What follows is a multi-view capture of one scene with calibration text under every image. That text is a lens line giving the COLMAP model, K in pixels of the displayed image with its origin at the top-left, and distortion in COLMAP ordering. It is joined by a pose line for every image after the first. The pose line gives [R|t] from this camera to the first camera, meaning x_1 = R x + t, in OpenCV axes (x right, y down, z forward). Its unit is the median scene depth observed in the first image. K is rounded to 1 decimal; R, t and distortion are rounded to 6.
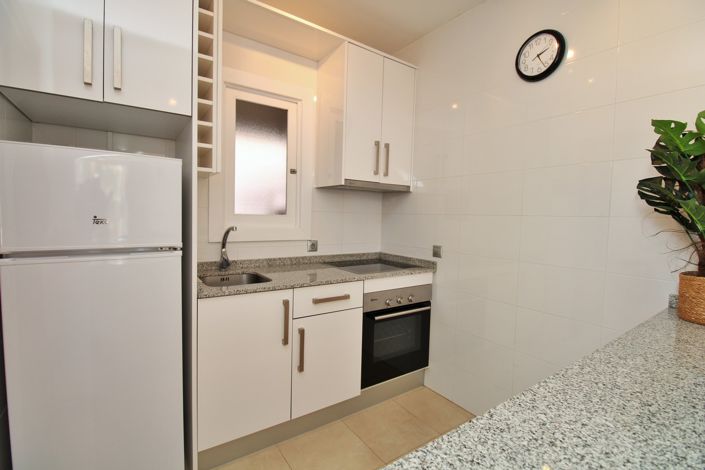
lens RADIAL K [[321.1, 0, 352.5], [0, 321.1, 235.0], [0, 0, 1]] dist [-0.020871, -0.000213]
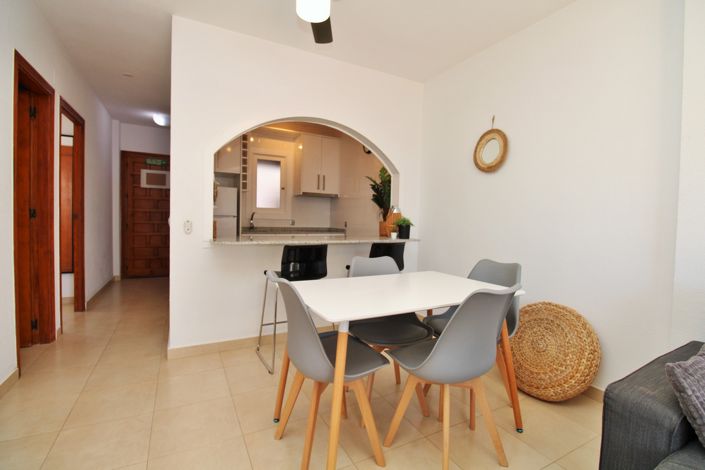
lens RADIAL K [[321.1, 0, 352.5], [0, 321.1, 235.0], [0, 0, 1]] dist [-0.020871, -0.000213]
pose [[0.992264, 0.006905, -0.123954, 0.581906], [-0.007858, 0.999943, -0.007201, 0.139856], [0.123898, 0.008119, 0.992262, -1.168837]]
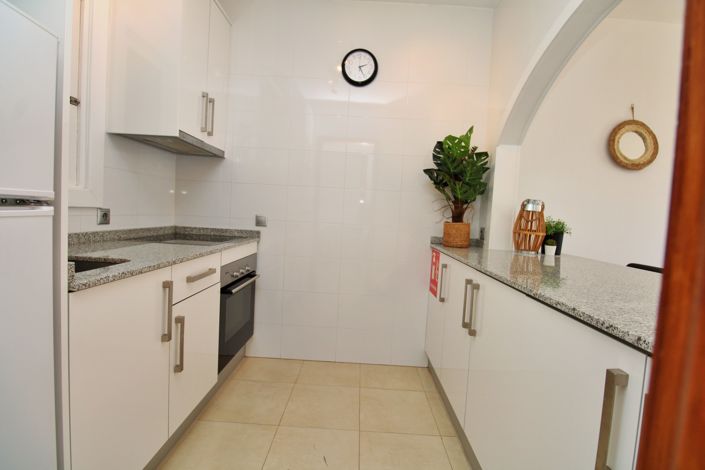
lens RADIAL K [[321.1, 0, 352.5], [0, 321.1, 235.0], [0, 0, 1]] dist [-0.020871, -0.000213]
pose [[0.586917, -0.048411, 0.808199, -0.392738], [0.007014, 0.998477, 0.054715, 0.043060], [-0.809617, -0.026444, 0.586363, 0.164254]]
